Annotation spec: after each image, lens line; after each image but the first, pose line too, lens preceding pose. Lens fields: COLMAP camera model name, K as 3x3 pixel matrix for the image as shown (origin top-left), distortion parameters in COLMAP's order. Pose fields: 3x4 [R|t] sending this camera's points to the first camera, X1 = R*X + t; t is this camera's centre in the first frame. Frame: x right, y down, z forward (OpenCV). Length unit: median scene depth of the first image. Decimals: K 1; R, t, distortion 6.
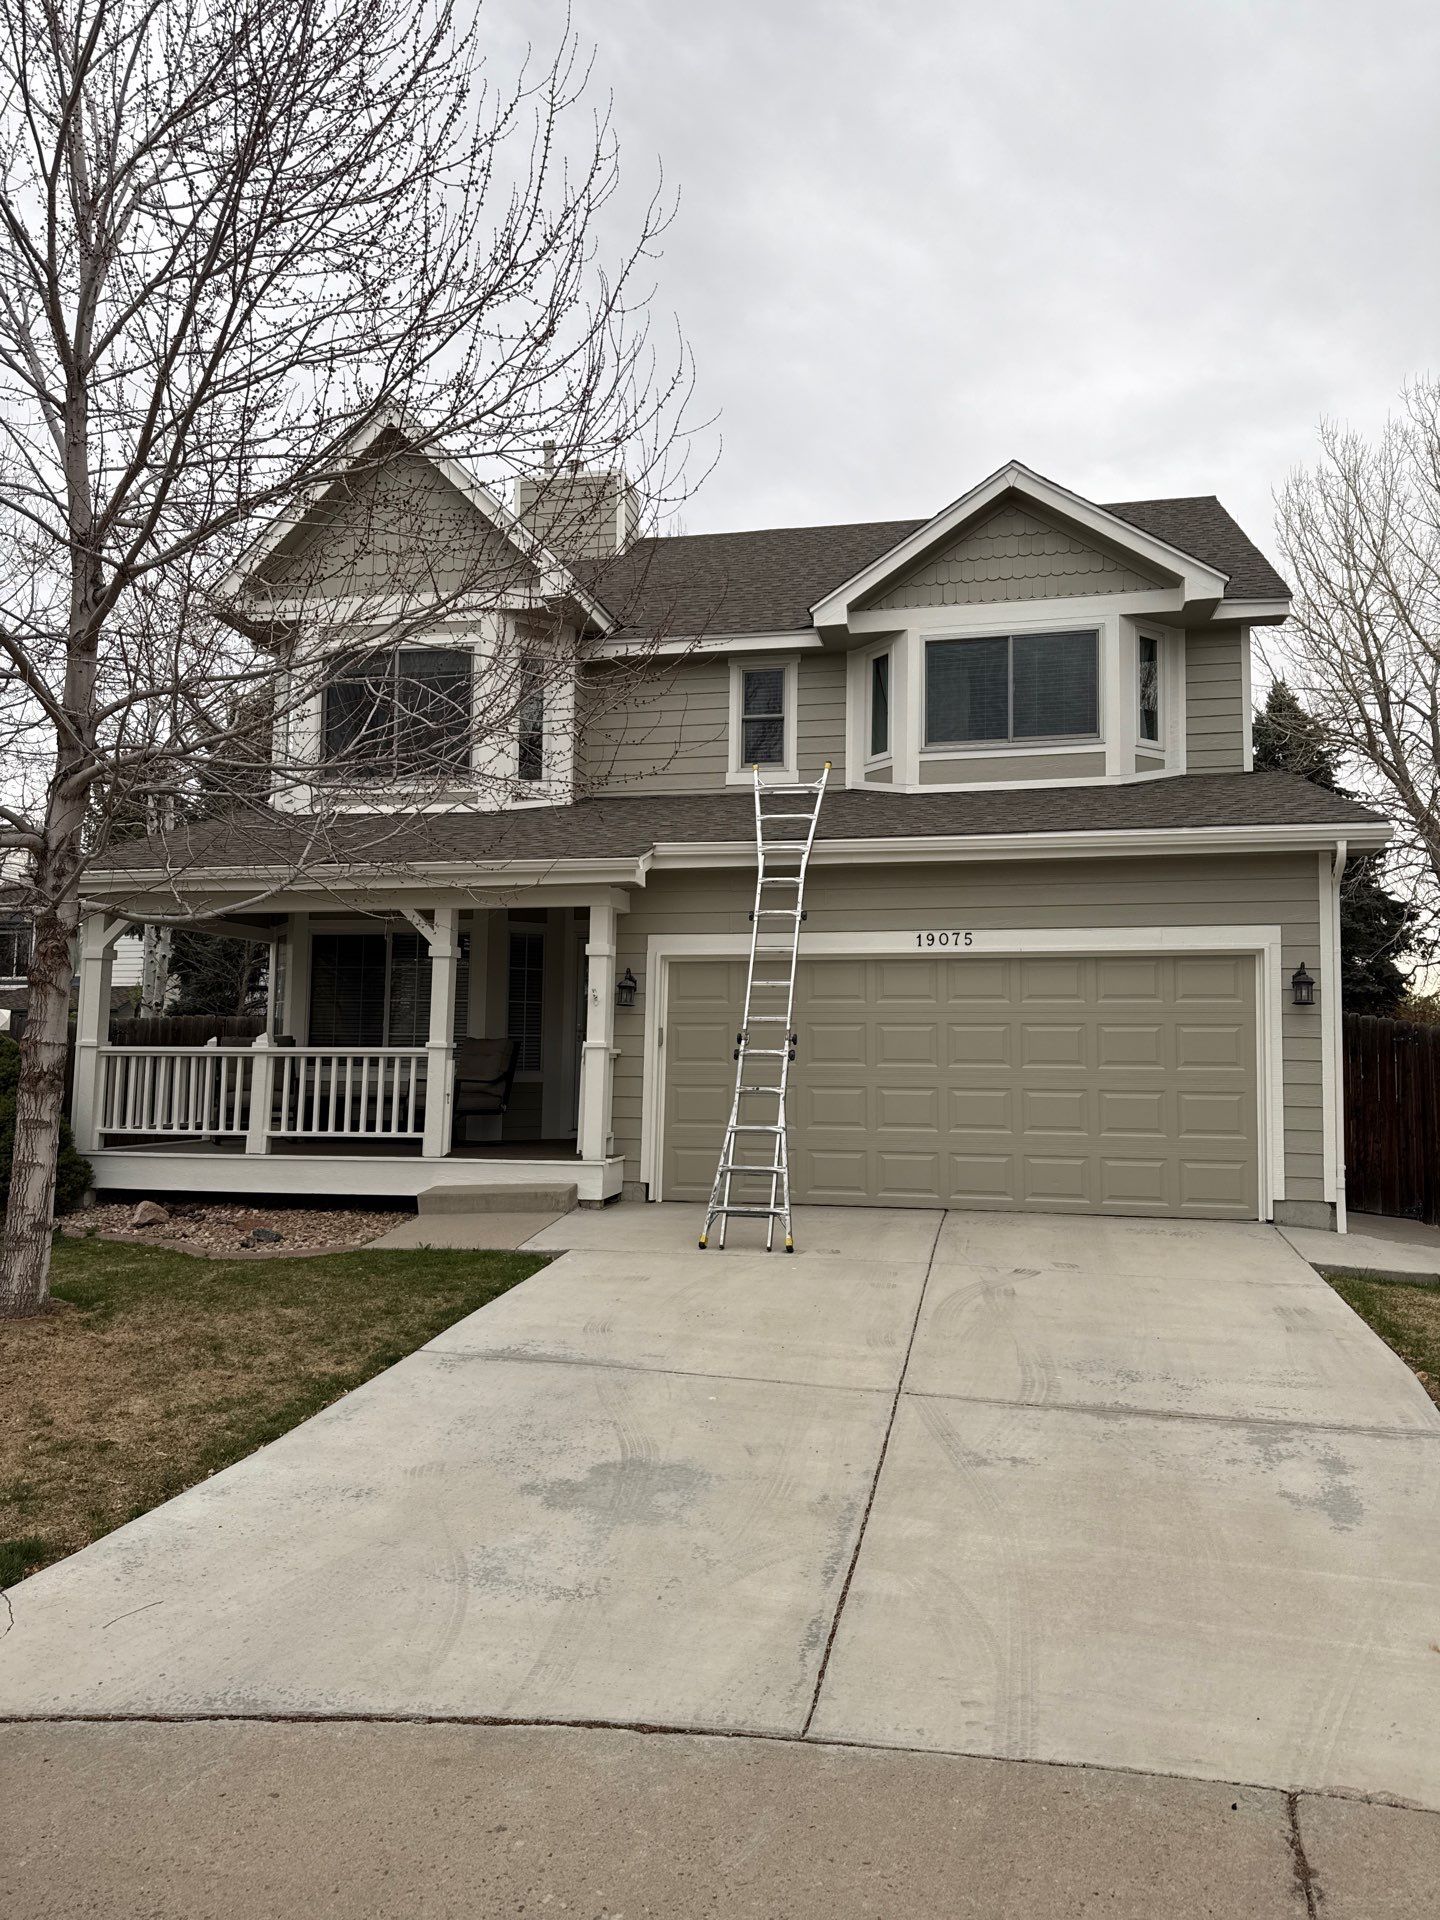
lens RADIAL K [[1326.3, 0, 720.0], [0, 1326.3, 960.0], [0, 0, 1]] dist [0.002974, -0.000939]
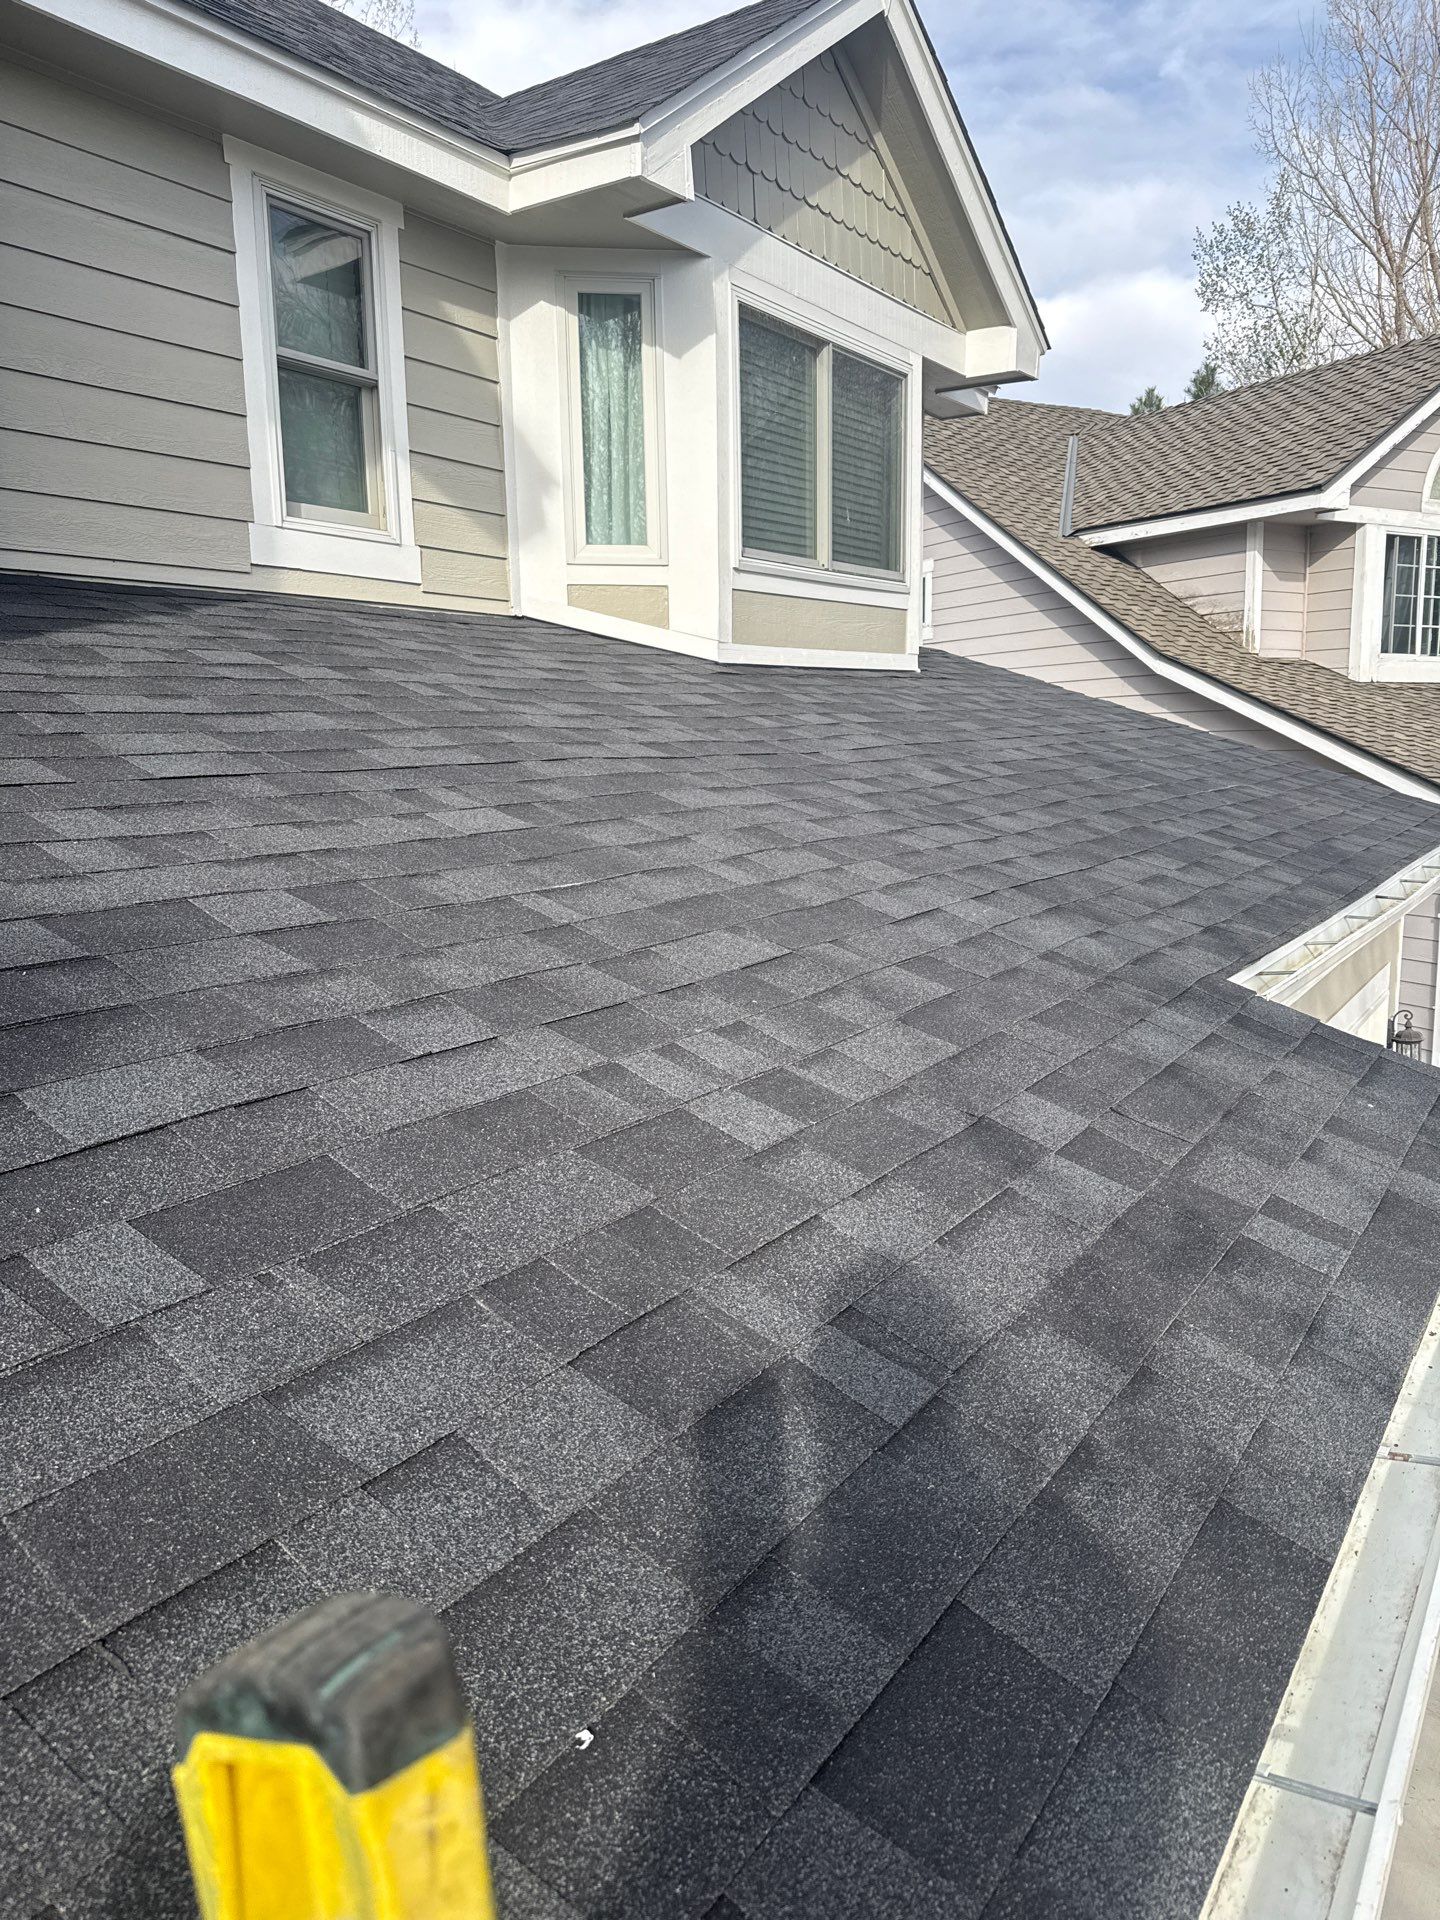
lens RADIAL K [[1337.4, 0, 727.7], [0, 1337.4, 936.3], [0, 0, 1]] dist [-0.004067, -0.002072]
pose [[0.371975, -0.159412, 0.914452, -0.294250], [-0.045798, 0.980792, 0.189606, -0.122647], [-0.927112, -0.112409, 0.357529, 0.855982]]
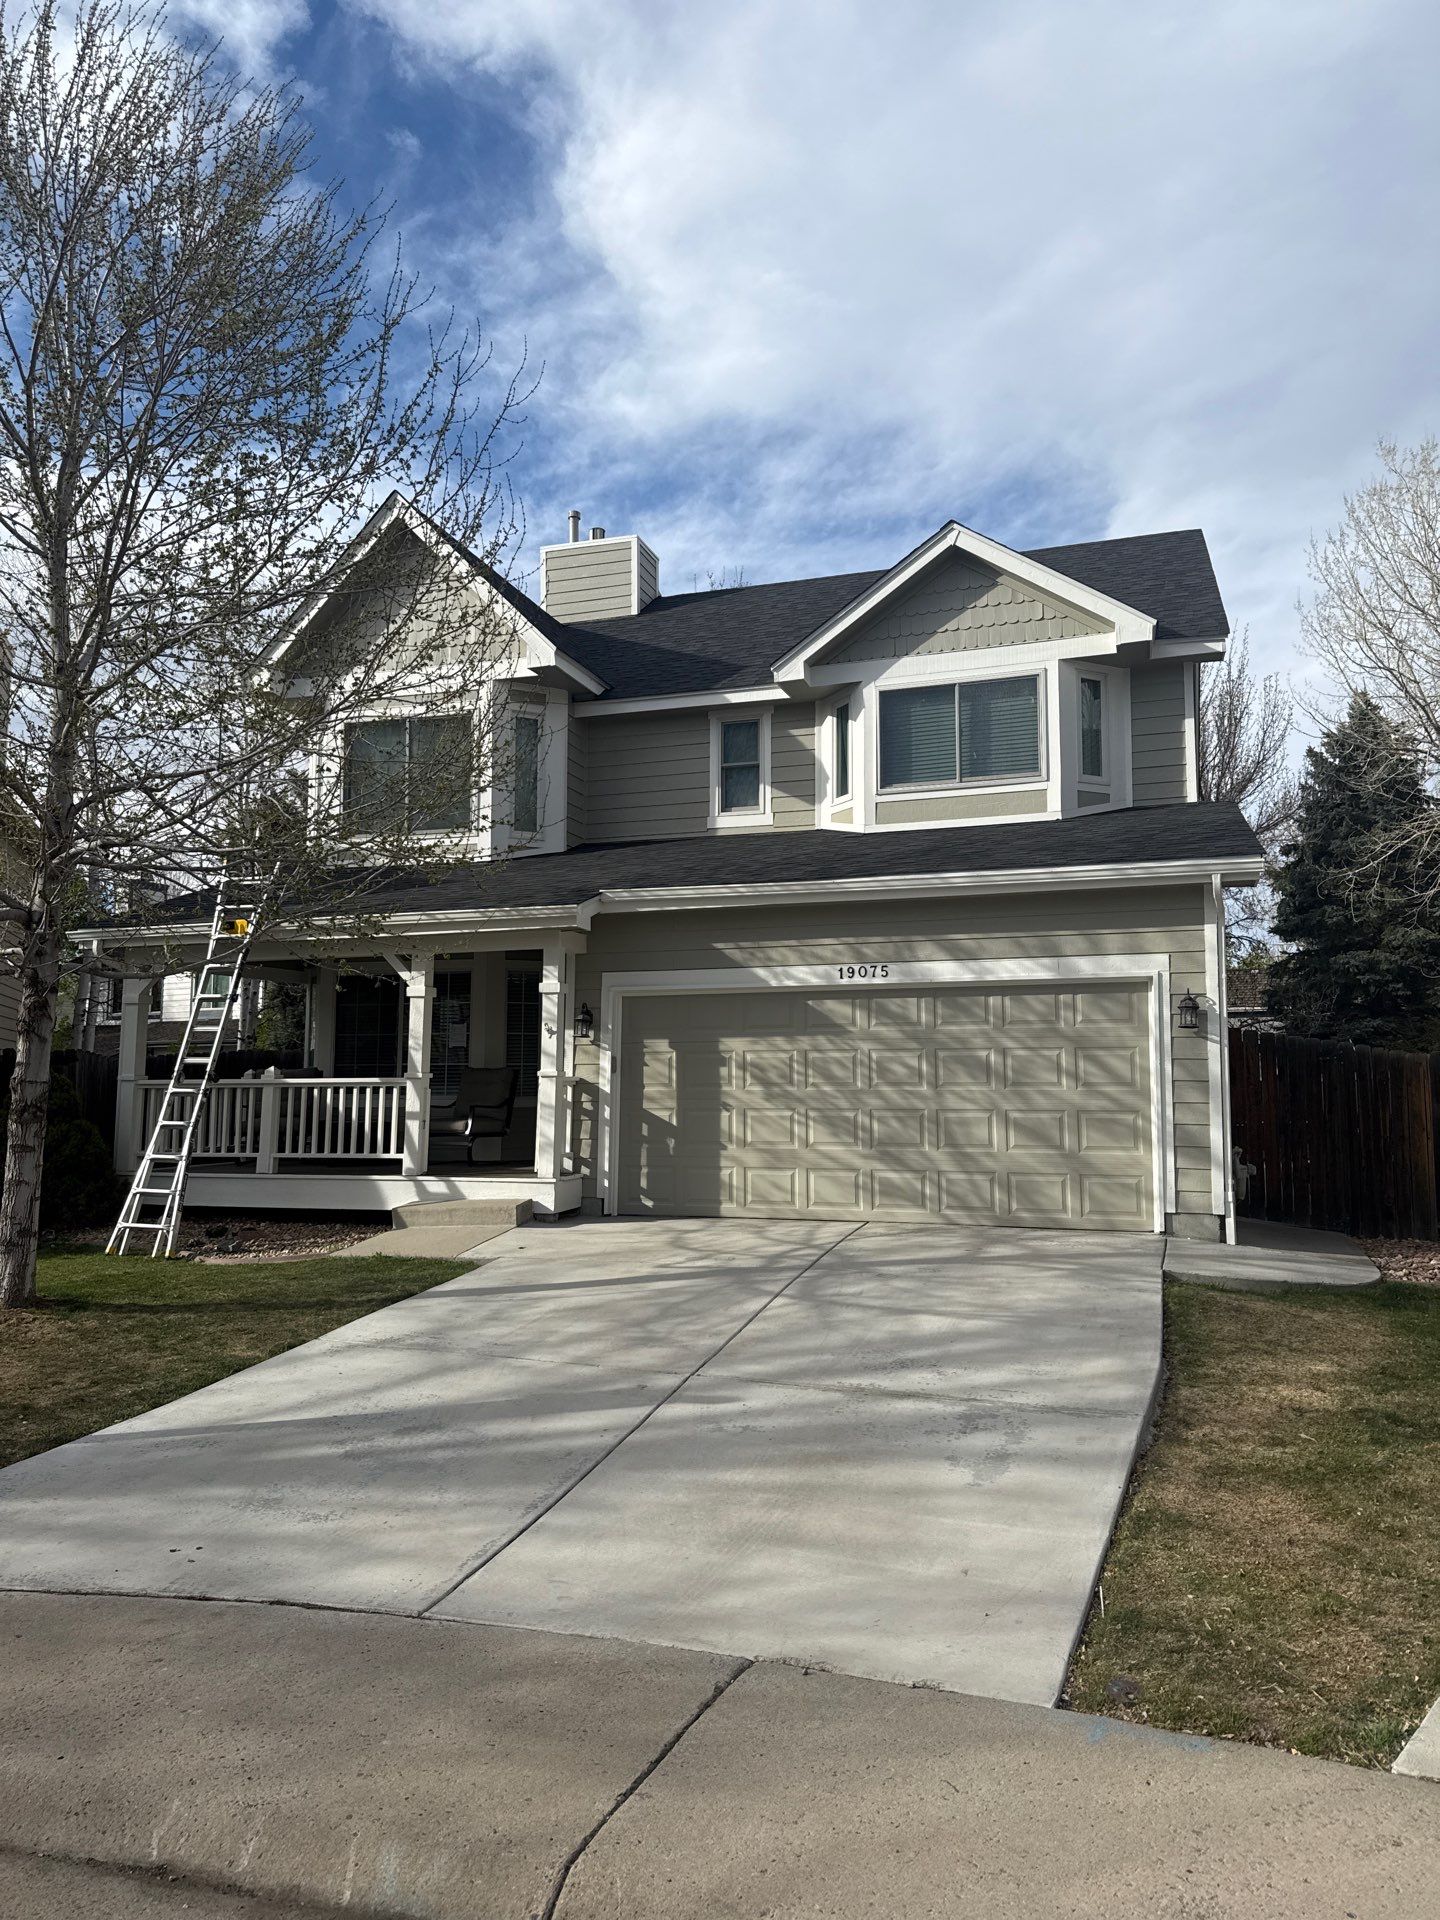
lens RADIAL K [[1337.4, 0, 727.7], [0, 1337.4, 936.3], [0, 0, 1]] dist [-0.004067, -0.002072]
pose [[0.994019, -0.023344, -0.106687, 0.149698], [0.019940, 0.999261, -0.032858, -0.009522], [0.107376, 0.030534, 0.993750, -0.084730]]
